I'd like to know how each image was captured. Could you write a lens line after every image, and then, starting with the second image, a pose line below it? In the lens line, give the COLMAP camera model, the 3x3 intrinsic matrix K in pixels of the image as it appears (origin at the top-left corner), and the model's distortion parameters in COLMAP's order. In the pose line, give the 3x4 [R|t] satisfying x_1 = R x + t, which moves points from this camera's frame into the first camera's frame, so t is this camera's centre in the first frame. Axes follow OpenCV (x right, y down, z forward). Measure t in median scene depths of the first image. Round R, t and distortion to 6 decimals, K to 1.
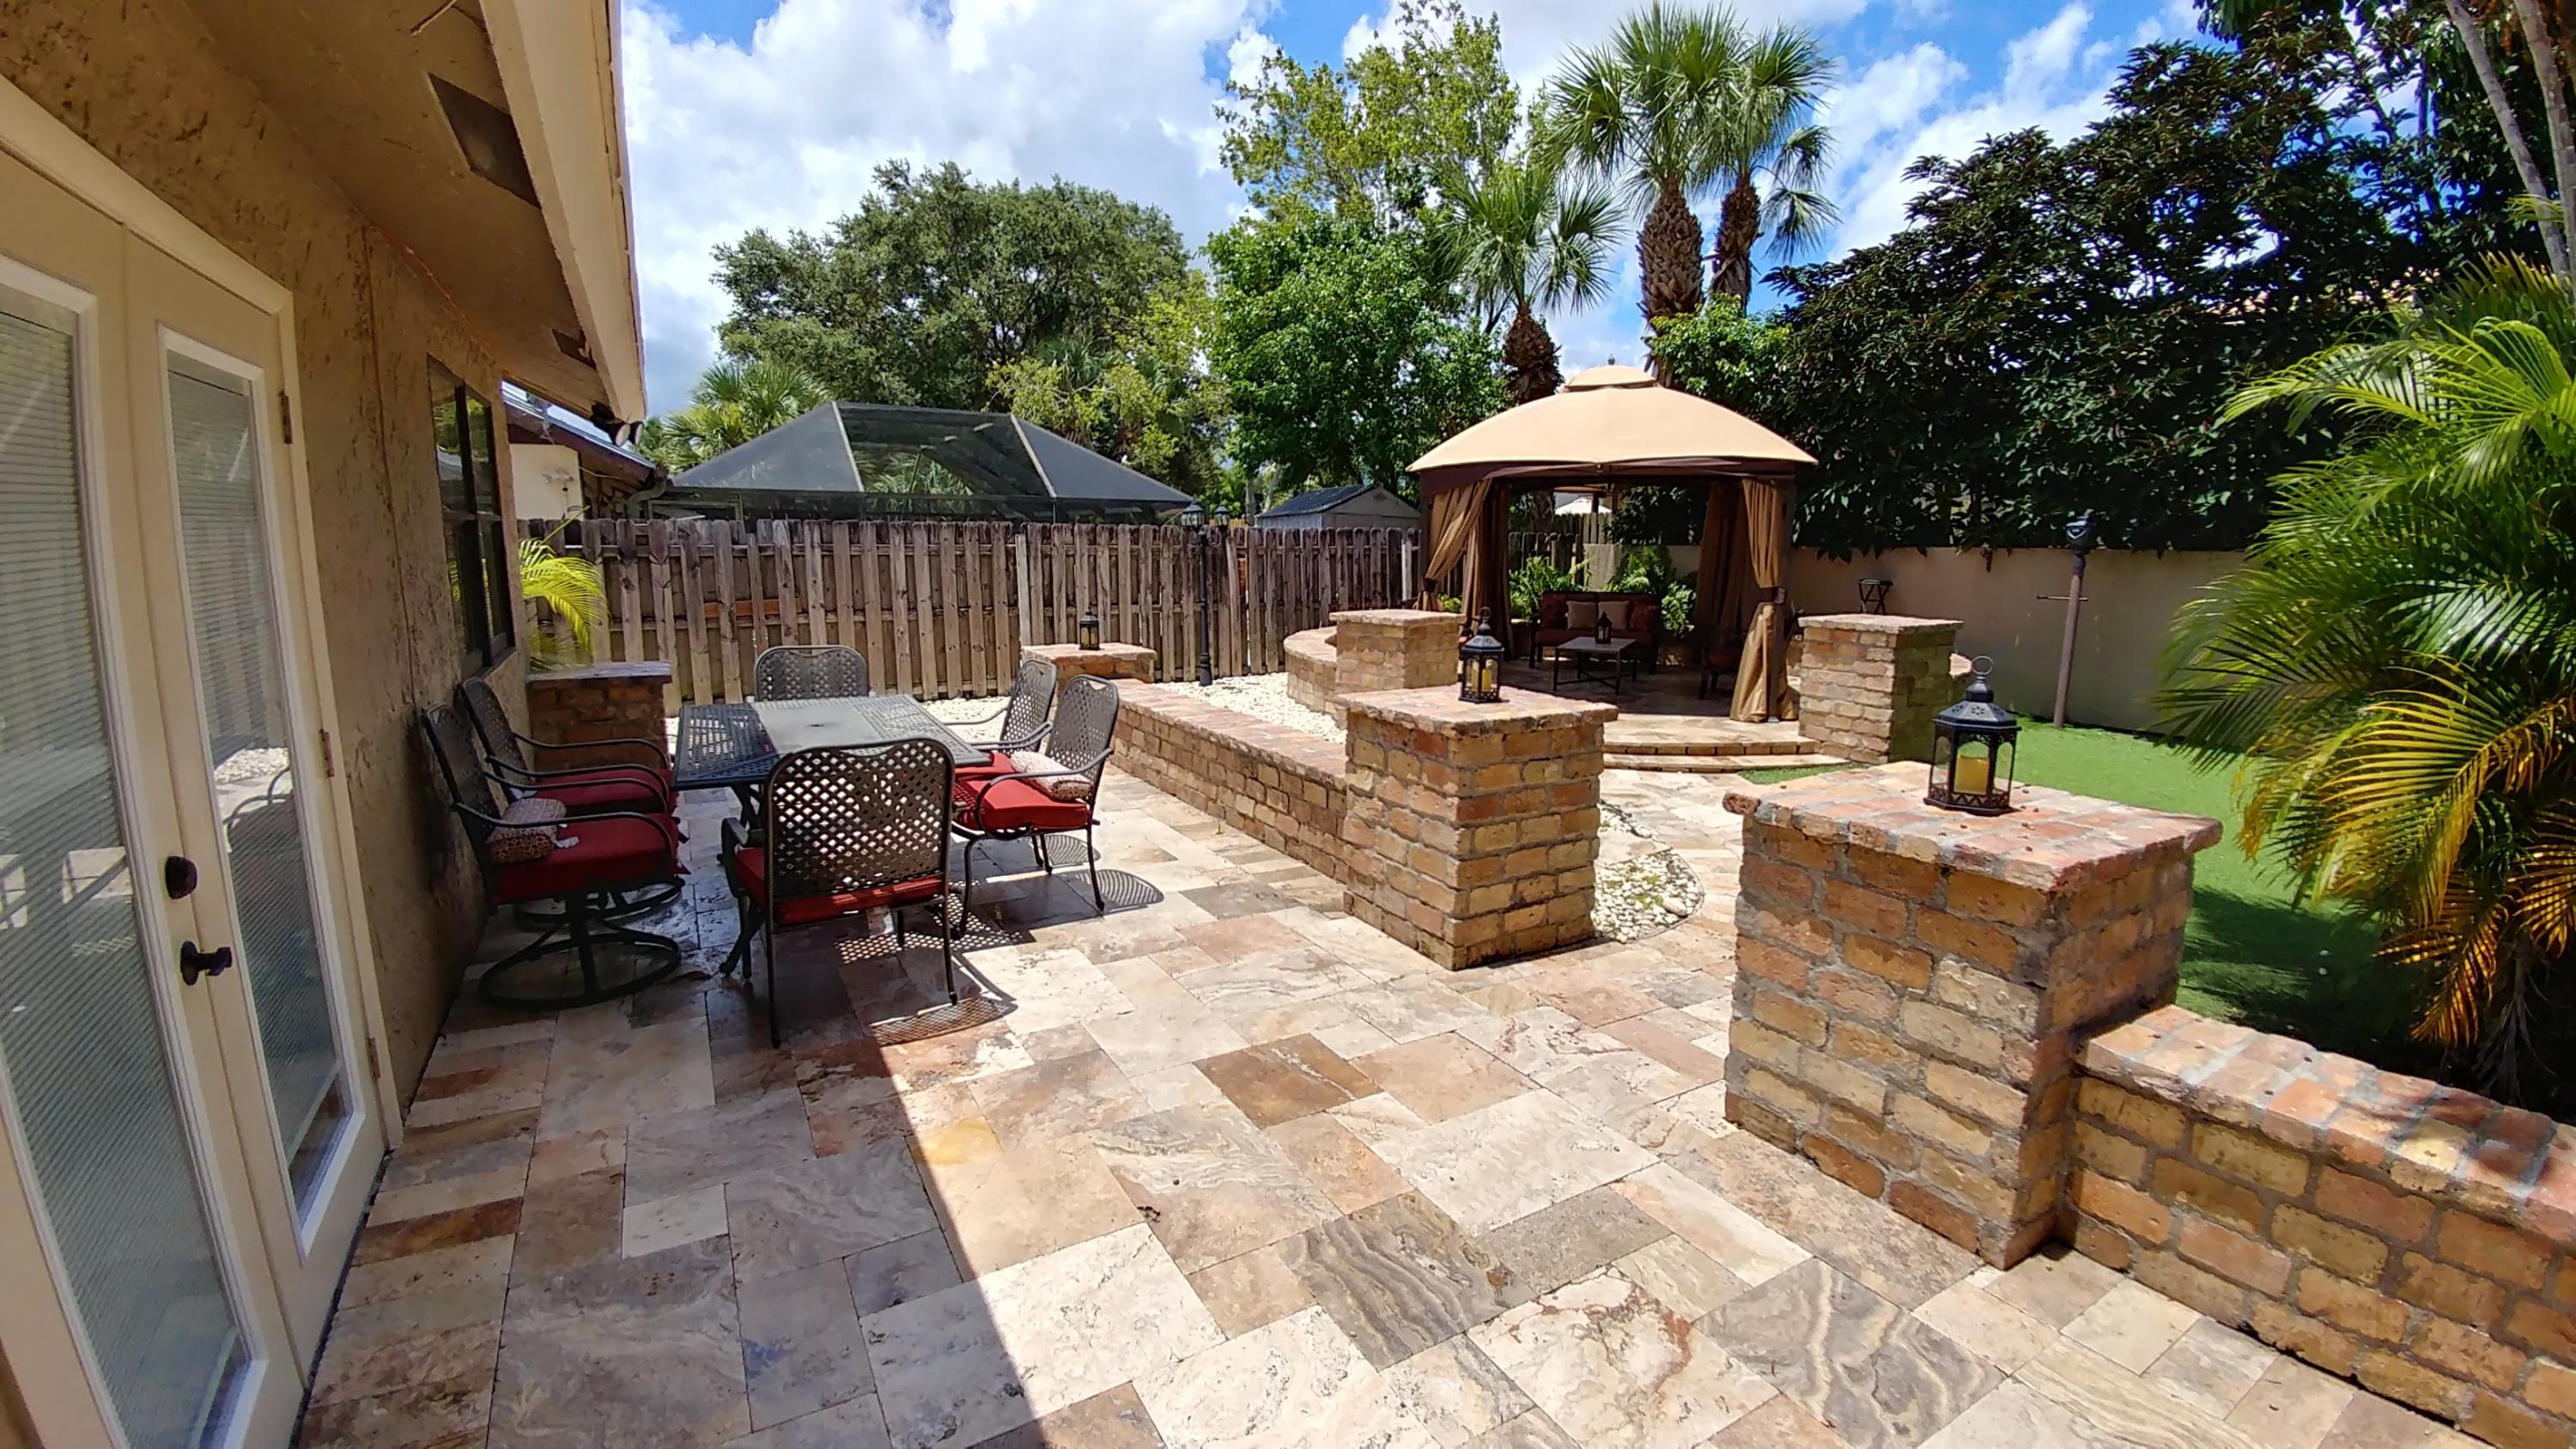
lens RADIAL K [[1048.8, 0, 1286.9], [0, 1048.8, 710.8], [0, 0, 1]] dist [0.030359, -0.042709]
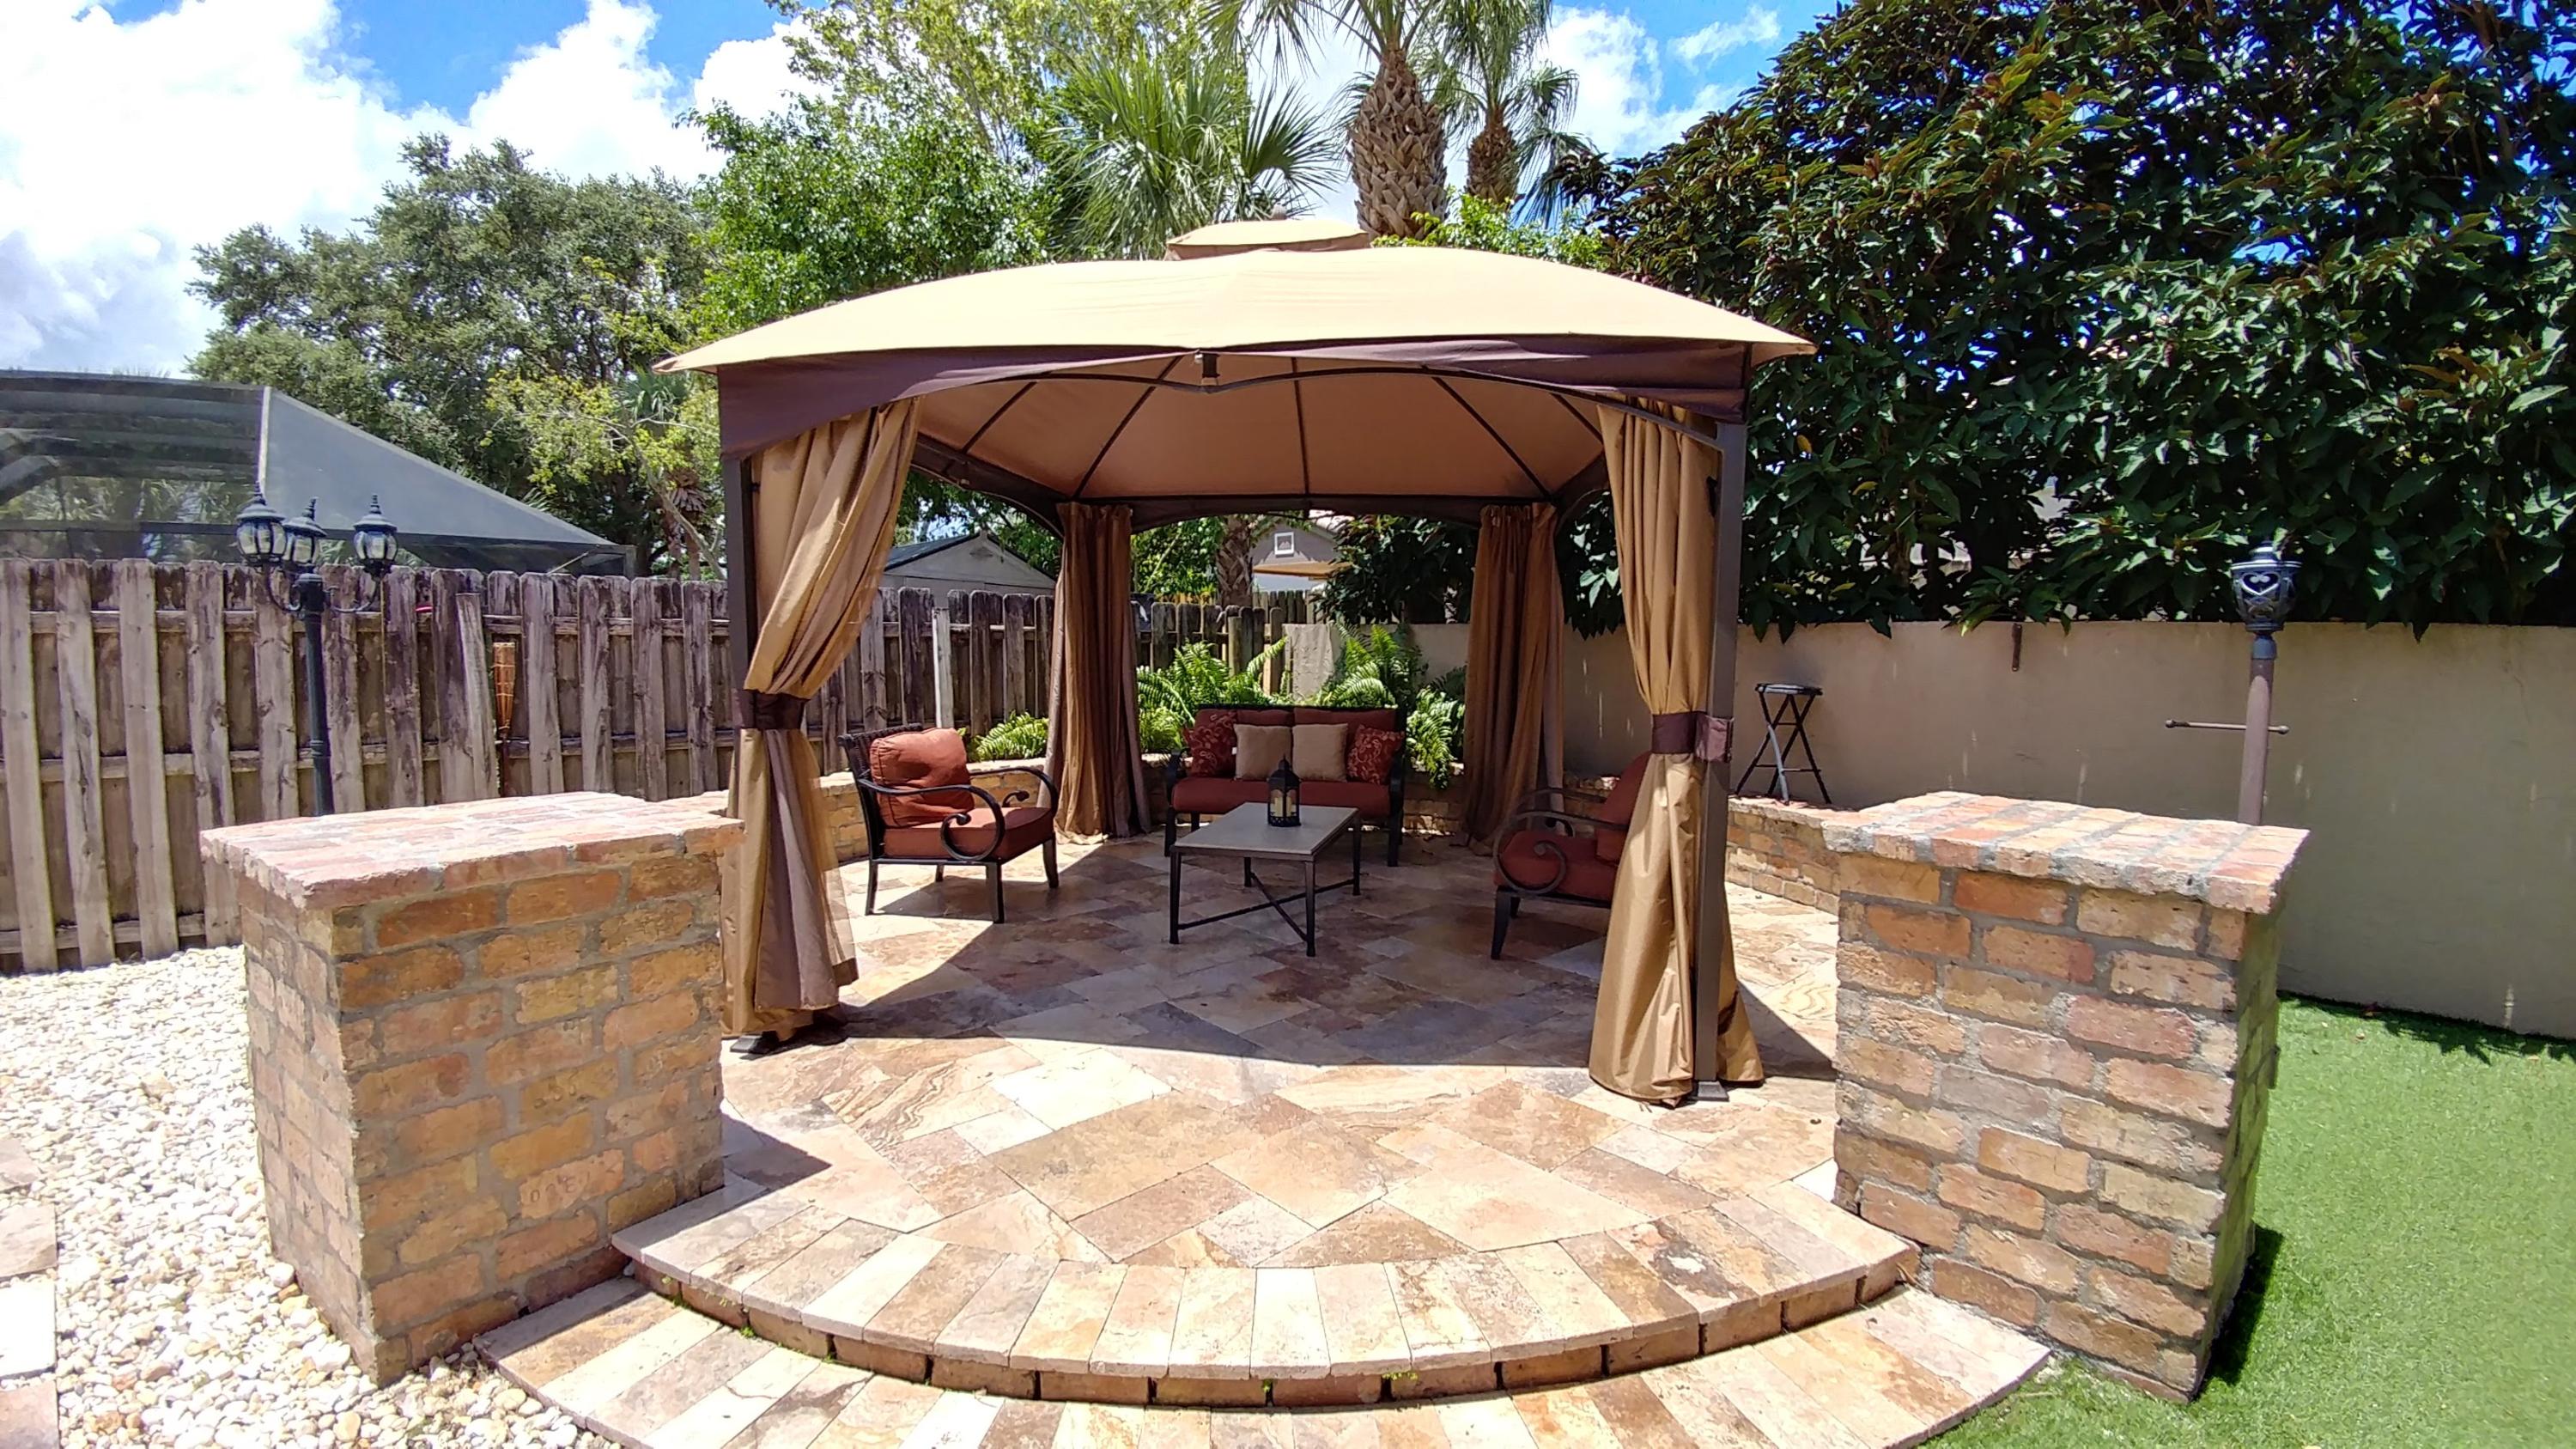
lens RADIAL K [[1060.7, 0, 1242.4], [0, 1060.7, 716.0], [0, 0, 1]] dist [0.034091, -0.046804]
pose [[0.984027, -0.010524, 0.177709, 0.476197], [0.025865, 0.996111, -0.084229, -0.172806], [-0.176131, 0.087480, 0.980472, 1.291610]]
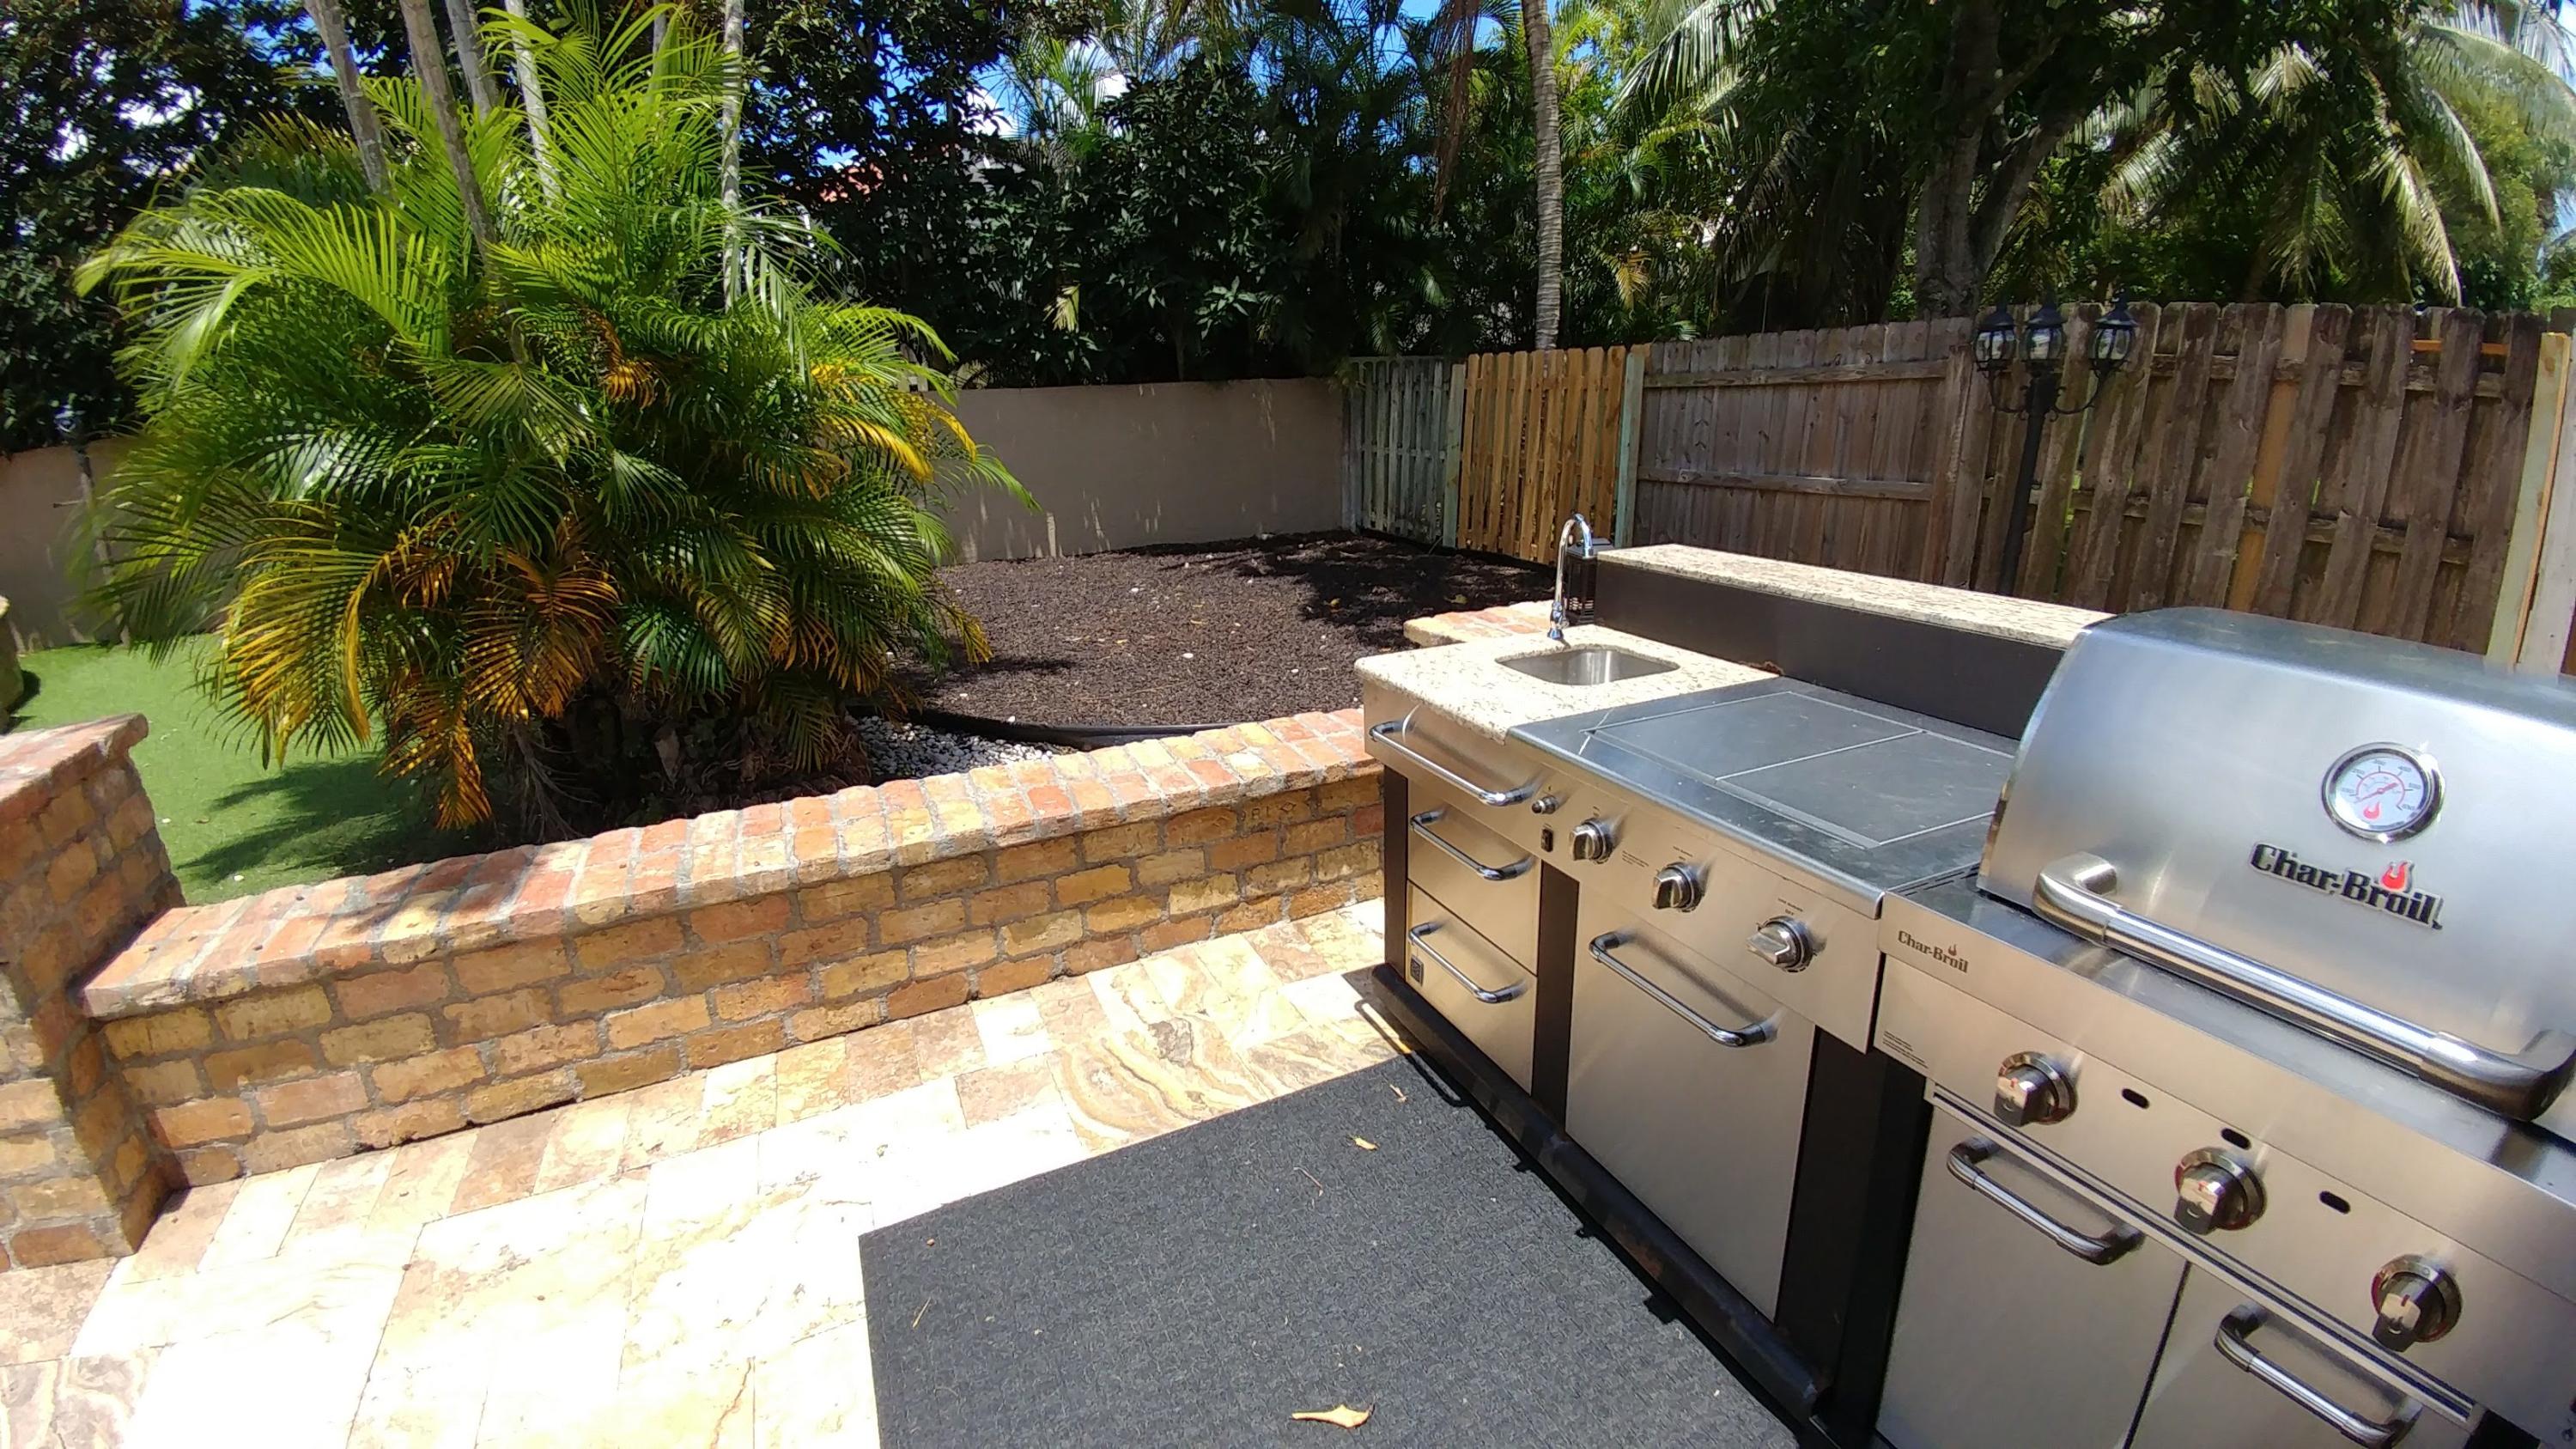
lens RADIAL K [[1060.7, 0, 1242.4], [0, 1060.7, 716.0], [0, 0, 1]] dist [0.034091, -0.046804]
pose [[0.124941, -0.312927, 0.941524, 0.075192], [0.199300, 0.937533, 0.285153, 0.022838], [-0.971941, 0.152018, 0.179502, -0.092087]]
